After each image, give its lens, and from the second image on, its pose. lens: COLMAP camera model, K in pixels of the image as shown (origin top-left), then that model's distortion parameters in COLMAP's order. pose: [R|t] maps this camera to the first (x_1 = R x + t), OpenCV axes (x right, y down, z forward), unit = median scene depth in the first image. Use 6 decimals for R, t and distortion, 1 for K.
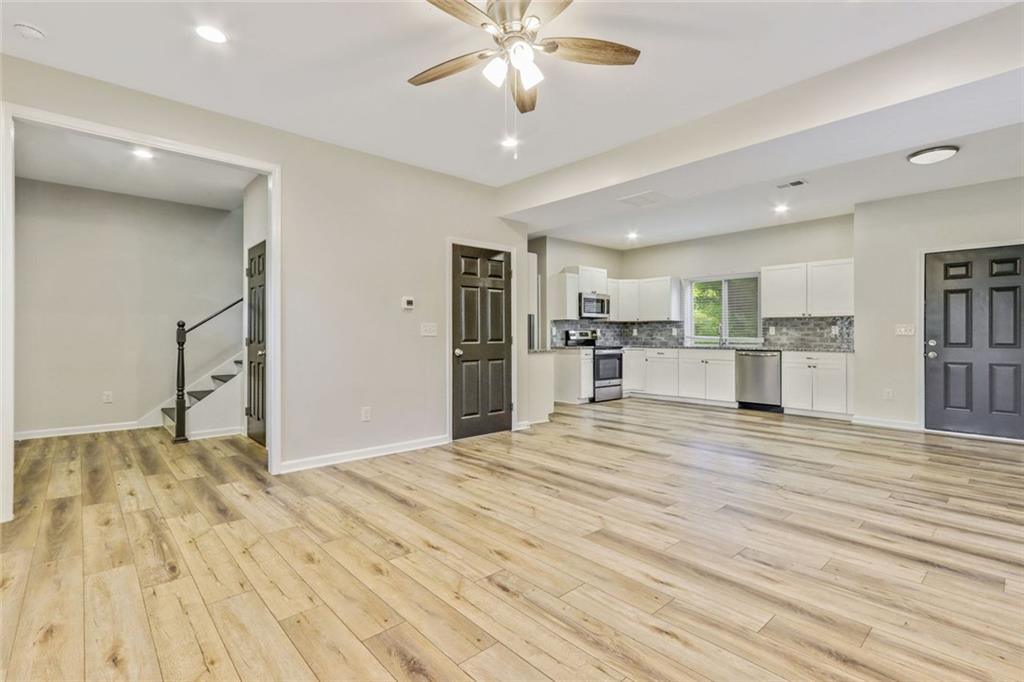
lens RADIAL K [[464.3, 0, 512.1], [0, 464.3, 334.9], [0, 0, 1]] dist [0.002012, 0.000823]
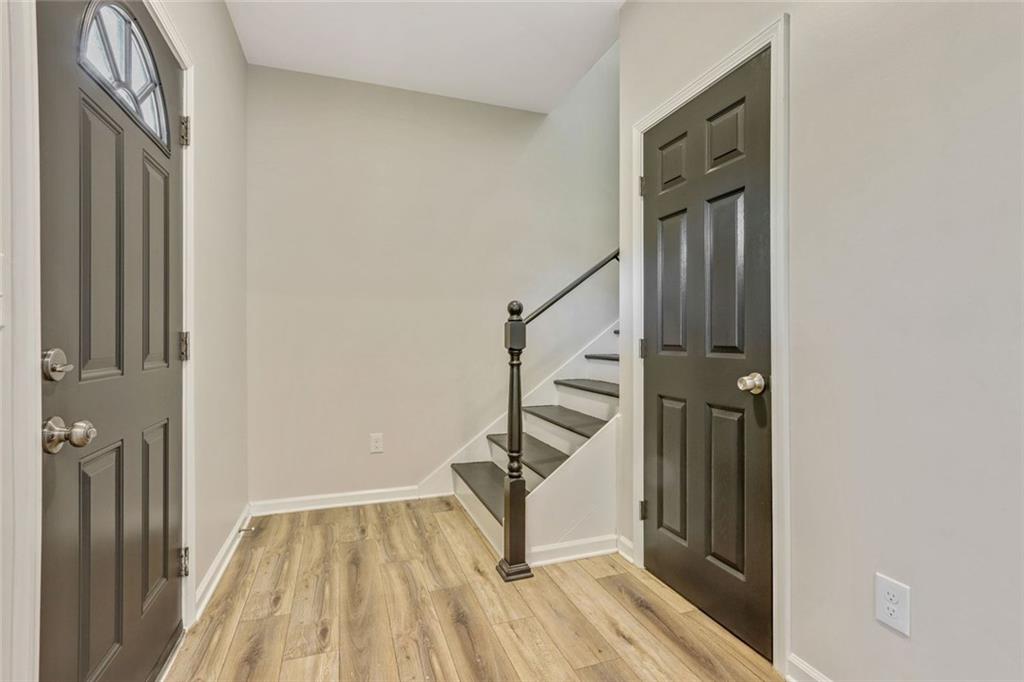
lens RADIAL K [[464.3, 0, 512.1], [0, 464.3, 334.9], [0, 0, 1]] dist [0.002012, 0.000823]
pose [[0.925112, -0.003244, -0.379681, -0.544283], [0.001843, 0.999990, -0.004053, 0.003993], [0.379691, 0.003049, 0.925109, 0.584591]]
